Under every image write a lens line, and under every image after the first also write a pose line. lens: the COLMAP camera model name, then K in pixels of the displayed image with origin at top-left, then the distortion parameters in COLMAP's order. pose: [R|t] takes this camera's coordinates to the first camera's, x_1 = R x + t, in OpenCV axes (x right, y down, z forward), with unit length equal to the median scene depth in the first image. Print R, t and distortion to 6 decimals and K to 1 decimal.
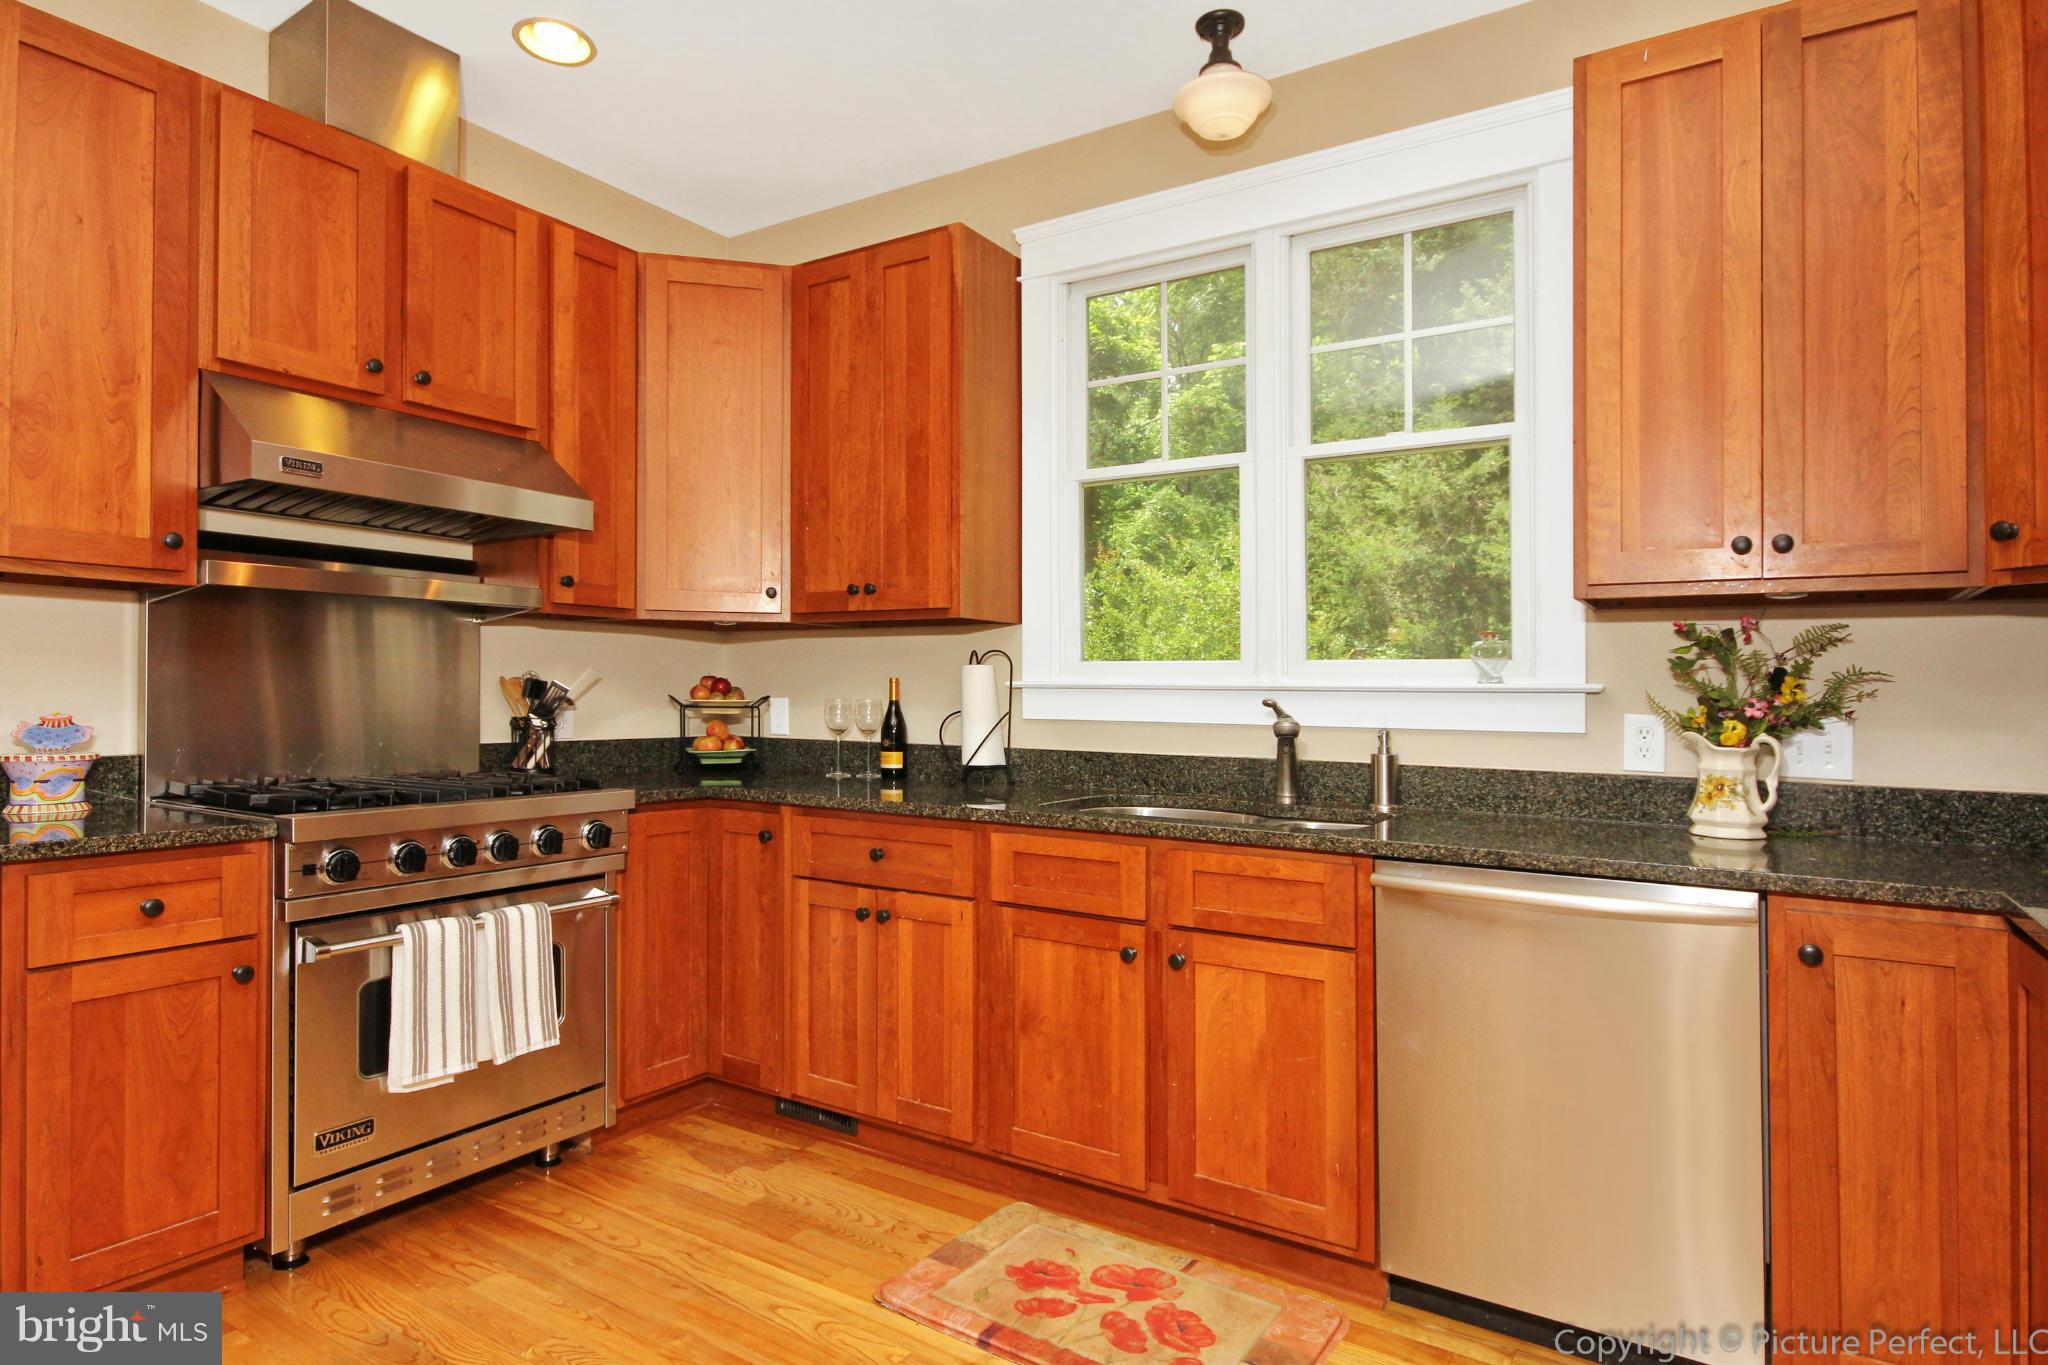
lens RADIAL K [[1110.8, 0, 1056.1], [0, 1110.8, 726.2], [0, 0, 1]] dist [0.001161, 0.001226]
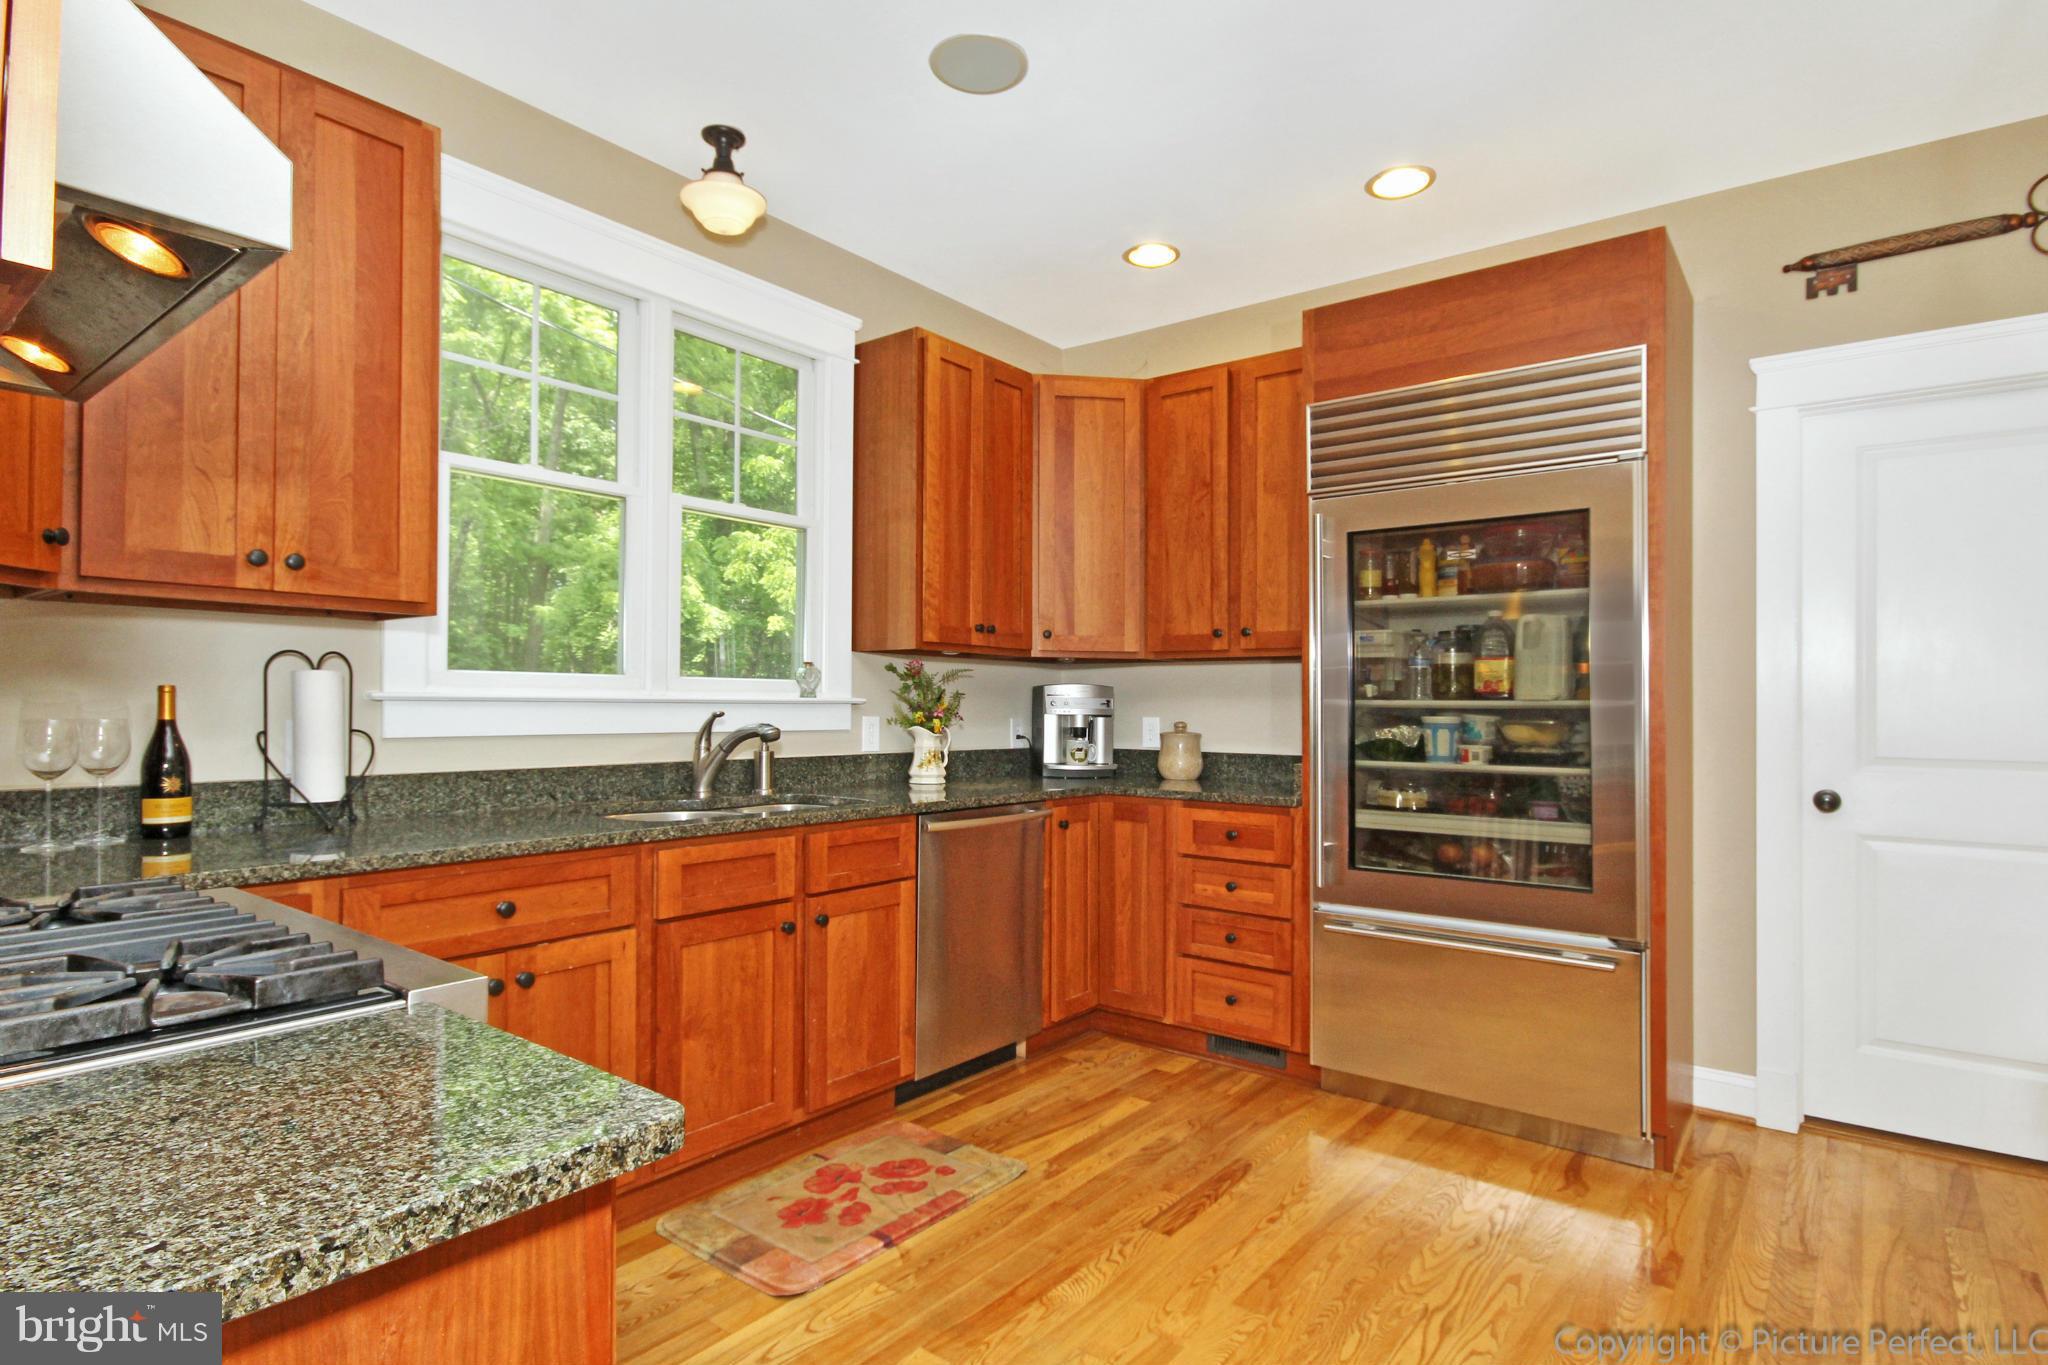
lens RADIAL K [[1090.2, 0, 1019.9], [0, 1090.2, 686.9], [0, 0, 1]] dist [0.000377, 0.003351]
pose [[0.083183, 0.003562, 0.996528, -1.048975], [0.017733, 0.999830, -0.005054, -0.042009], [-0.996377, 0.018092, 0.083105, 0.622879]]
